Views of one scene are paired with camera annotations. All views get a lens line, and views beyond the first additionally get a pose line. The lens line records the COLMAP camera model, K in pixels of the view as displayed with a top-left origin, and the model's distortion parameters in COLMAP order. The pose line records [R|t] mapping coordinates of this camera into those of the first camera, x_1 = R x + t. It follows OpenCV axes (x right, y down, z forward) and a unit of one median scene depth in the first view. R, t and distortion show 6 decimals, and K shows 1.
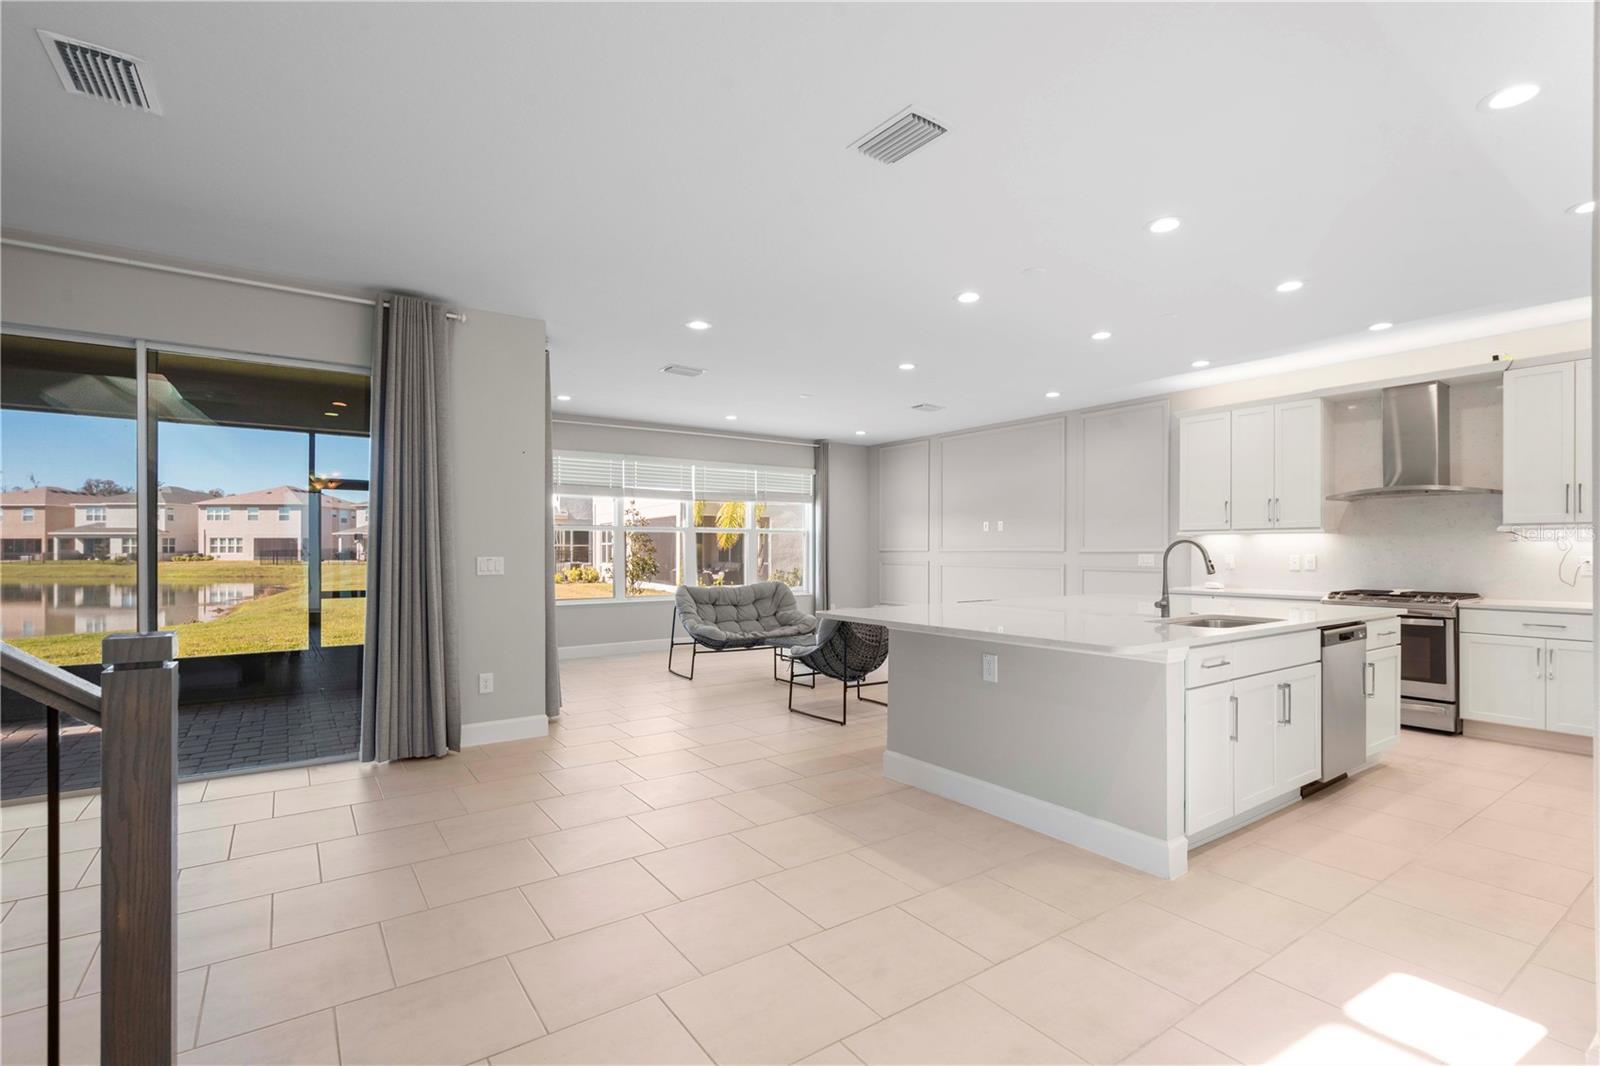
lens RADIAL K [[723.4, 0, 789.4], [0, 723.4, 550.7], [0, 0, 1]] dist [-0.002949, 0.000445]
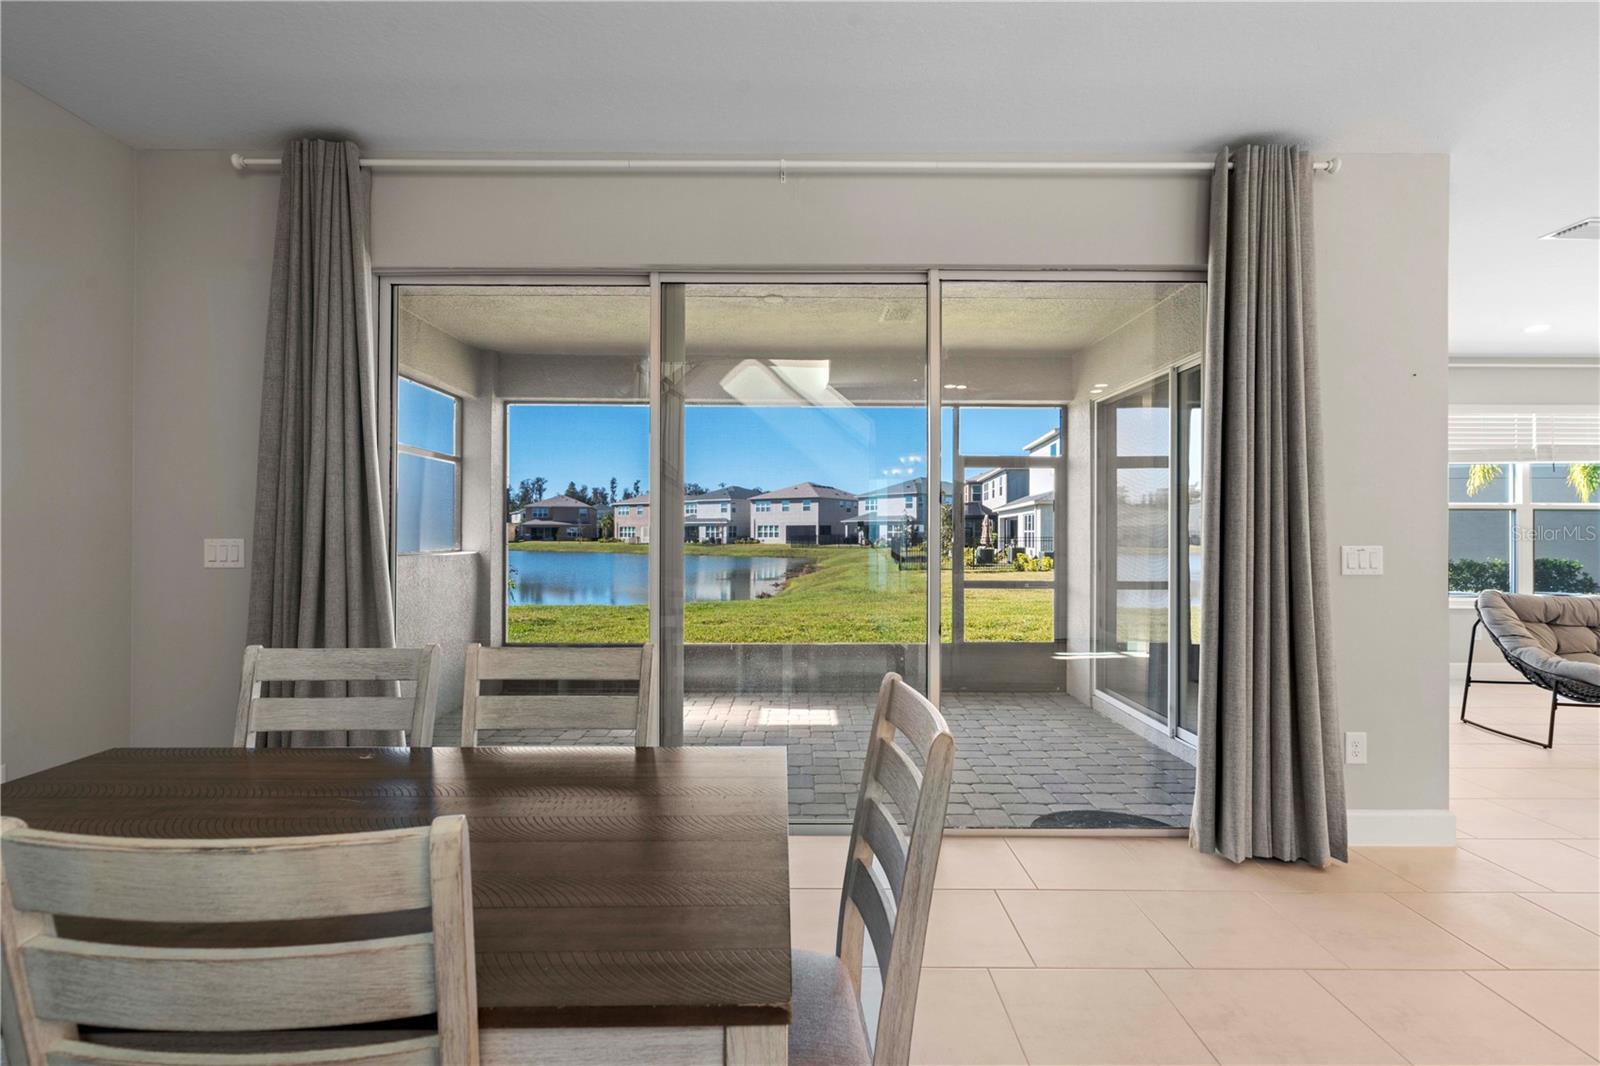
lens RADIAL K [[723.4, 0, 804.9], [0, 723.4, 518.7], [0, 0, 1]] dist [-0.002949, 0.000445]
pose [[0.823231, -0.011029, -0.567599, -0.279304], [-0.003249, 0.999703, -0.024136, 0.001224], [0.567697, 0.021714, 0.822951, 0.130995]]
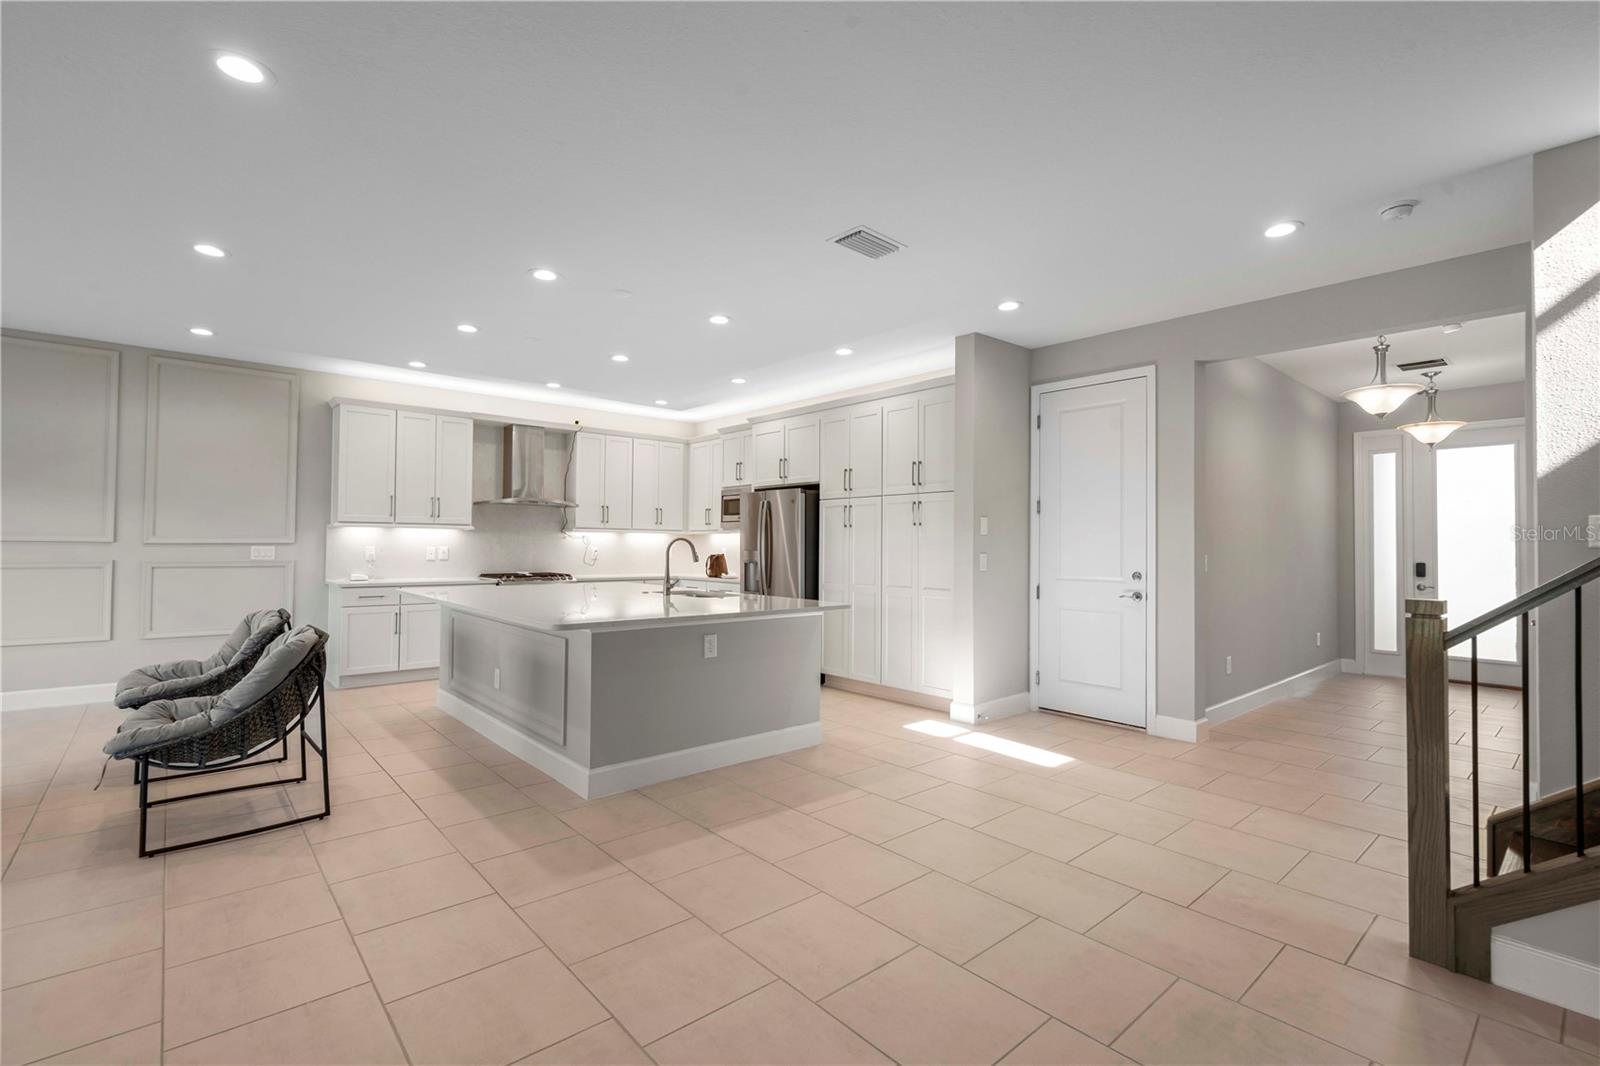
lens RADIAL K [[723.4, 0, 791.0], [0, 723.4, 529.4], [0, 0, 1]] dist [-0.002949, 0.000445]
pose [[-0.107645, 0.021602, 0.993955, -0.409725], [-0.008476, 0.999708, -0.022645, -0.000836], [-0.994153, -0.010862, -0.107430, 0.449253]]
